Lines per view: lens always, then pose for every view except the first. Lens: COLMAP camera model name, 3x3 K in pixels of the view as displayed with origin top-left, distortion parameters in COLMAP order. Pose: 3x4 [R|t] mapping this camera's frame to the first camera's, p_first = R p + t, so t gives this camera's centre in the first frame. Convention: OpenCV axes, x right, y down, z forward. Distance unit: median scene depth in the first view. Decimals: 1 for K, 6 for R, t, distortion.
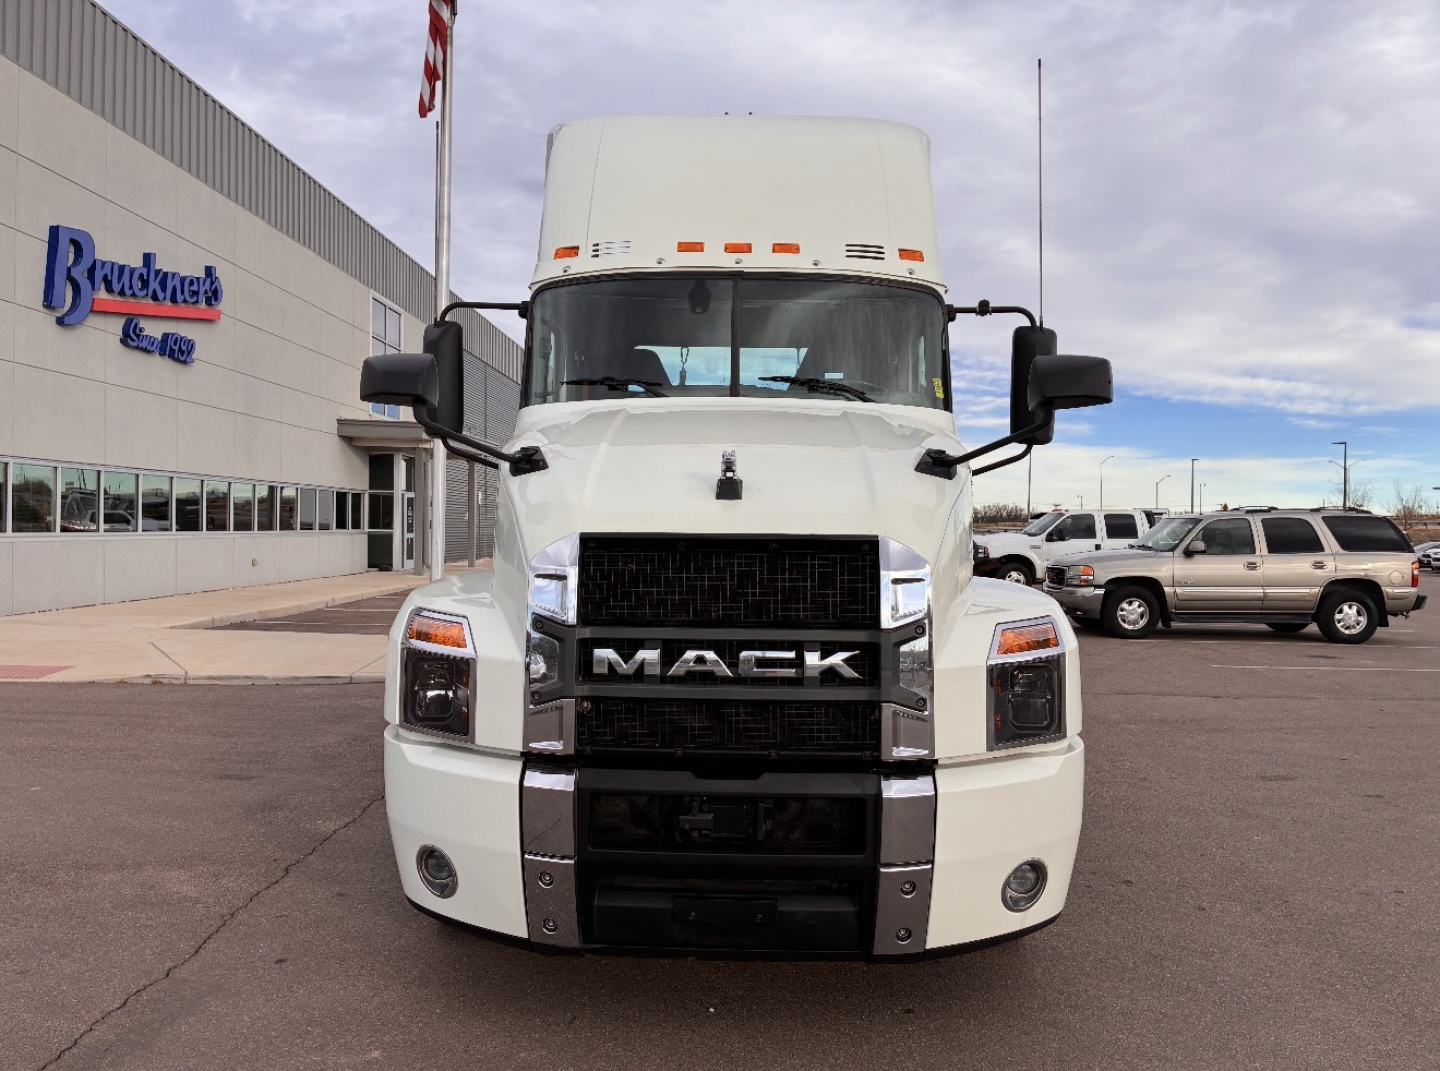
lens RADIAL K [[1064.2, 0, 720.0], [0, 1064.2, 535.5], [0, 0, 1]] dist [0.006364, 0.000821]
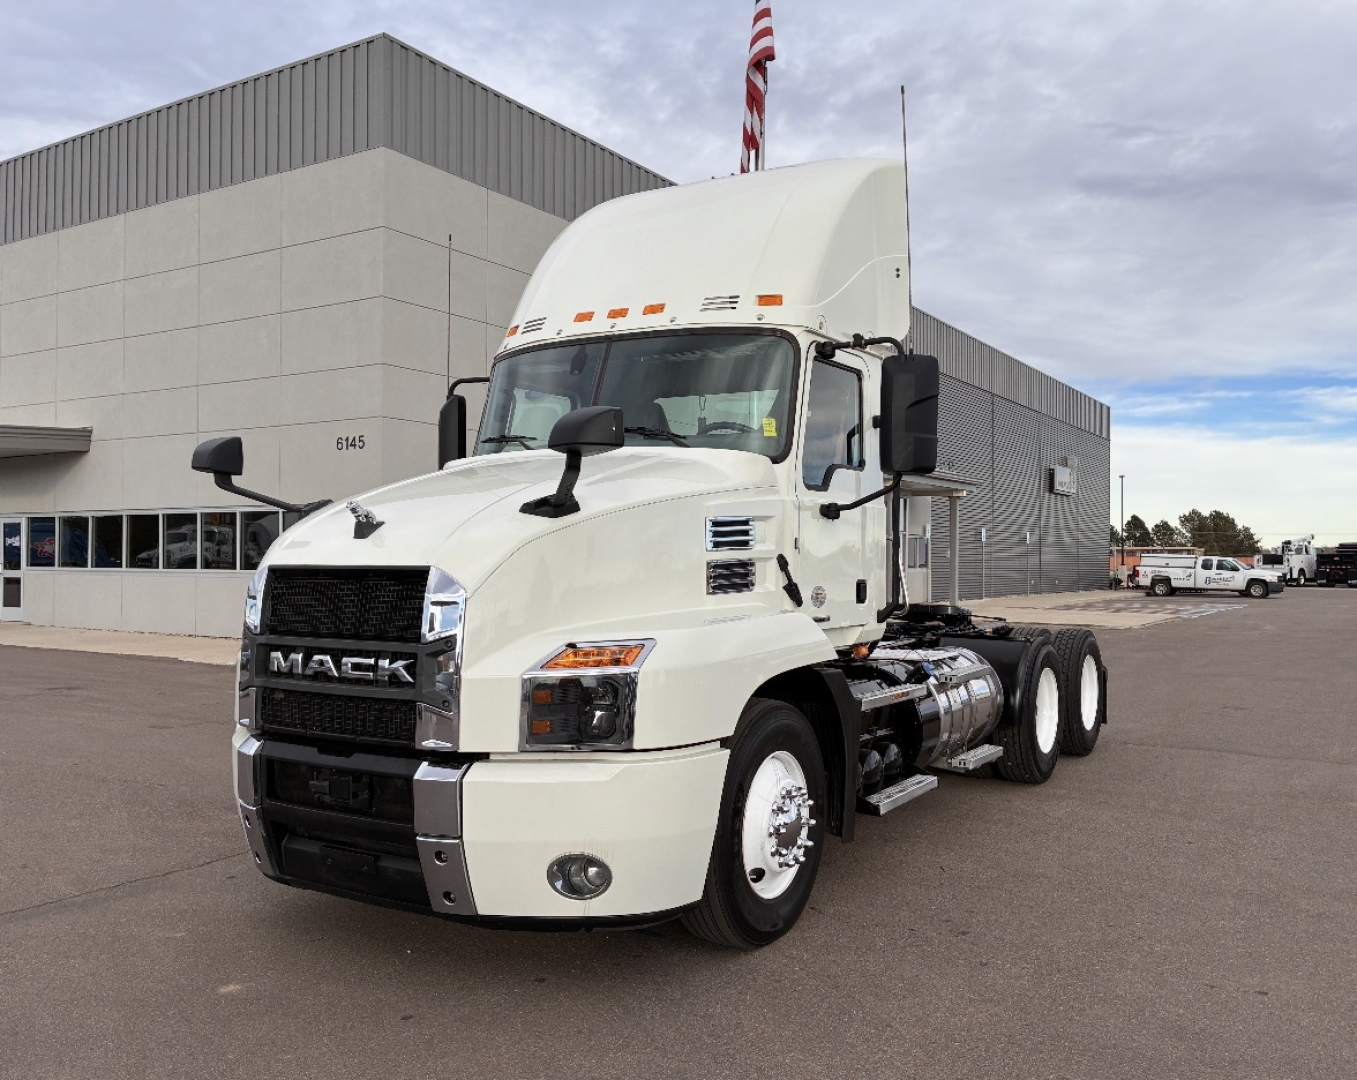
lens RADIAL K [[1165.5, 0, 678.5], [0, 1165.5, 540.0], [0, 0, 1]] dist [0.004243, 0.007063]
pose [[0.868399, -0.013666, -0.495678, 1.048482], [-0.002482, 0.999488, -0.031905, 0.010129], [0.495860, 0.028937, 0.867920, -0.034393]]
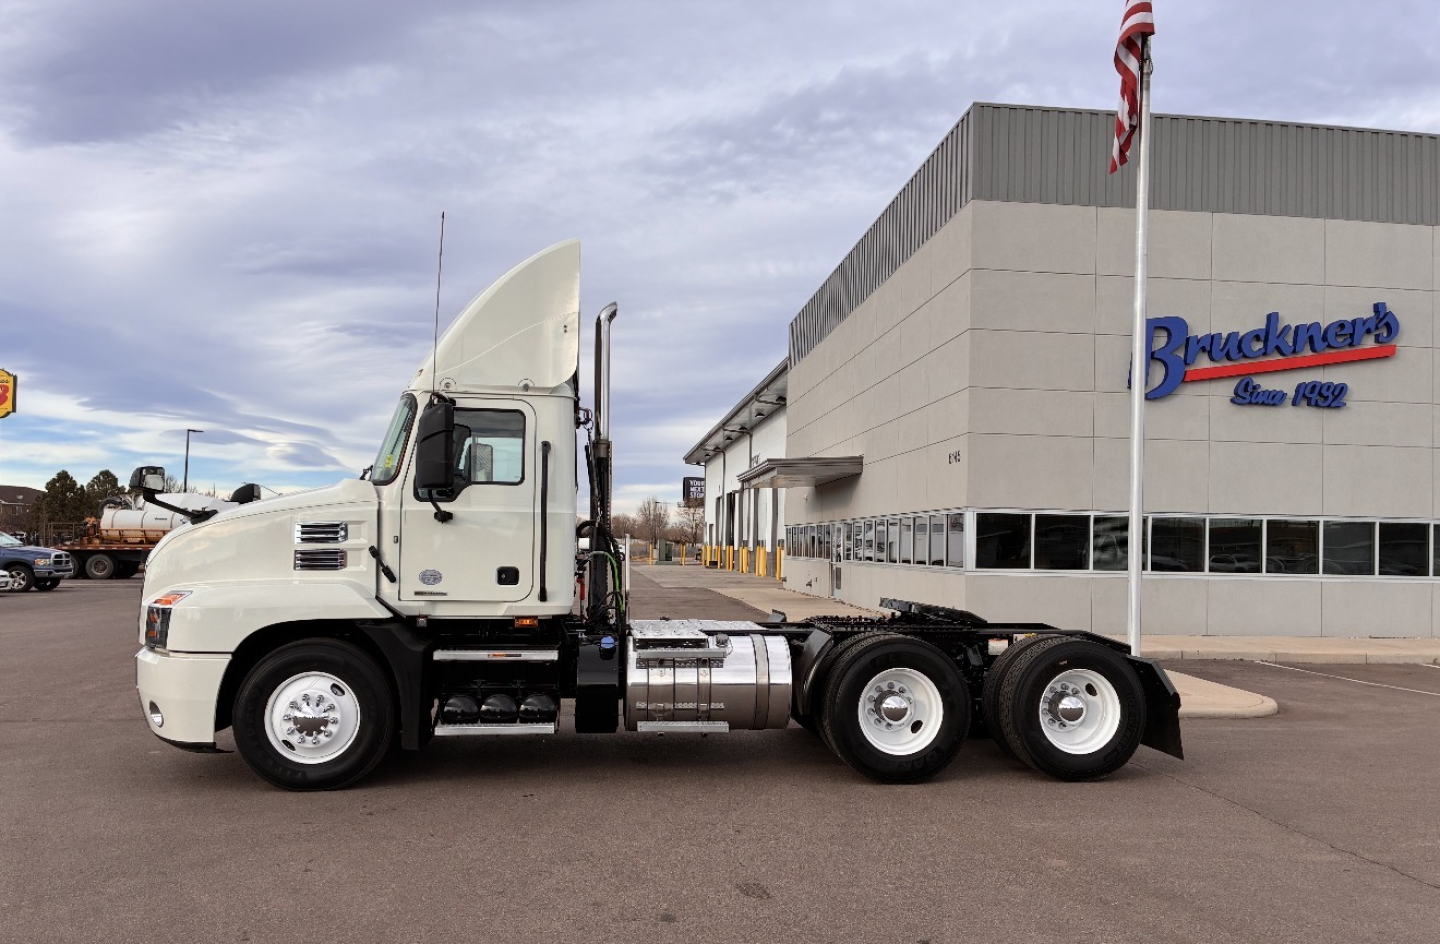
lens RADIAL K [[1087.7, 0, 709.1], [0, 1087.7, 481.2], [0, 0, 1]] dist [0.002887, -0.002602]
pose [[0.138115, -0.070295, -0.987918, 2.559561], [-0.024440, 0.996932, -0.074353, -0.003894], [0.990115, 0.034415, 0.135974, 1.629891]]
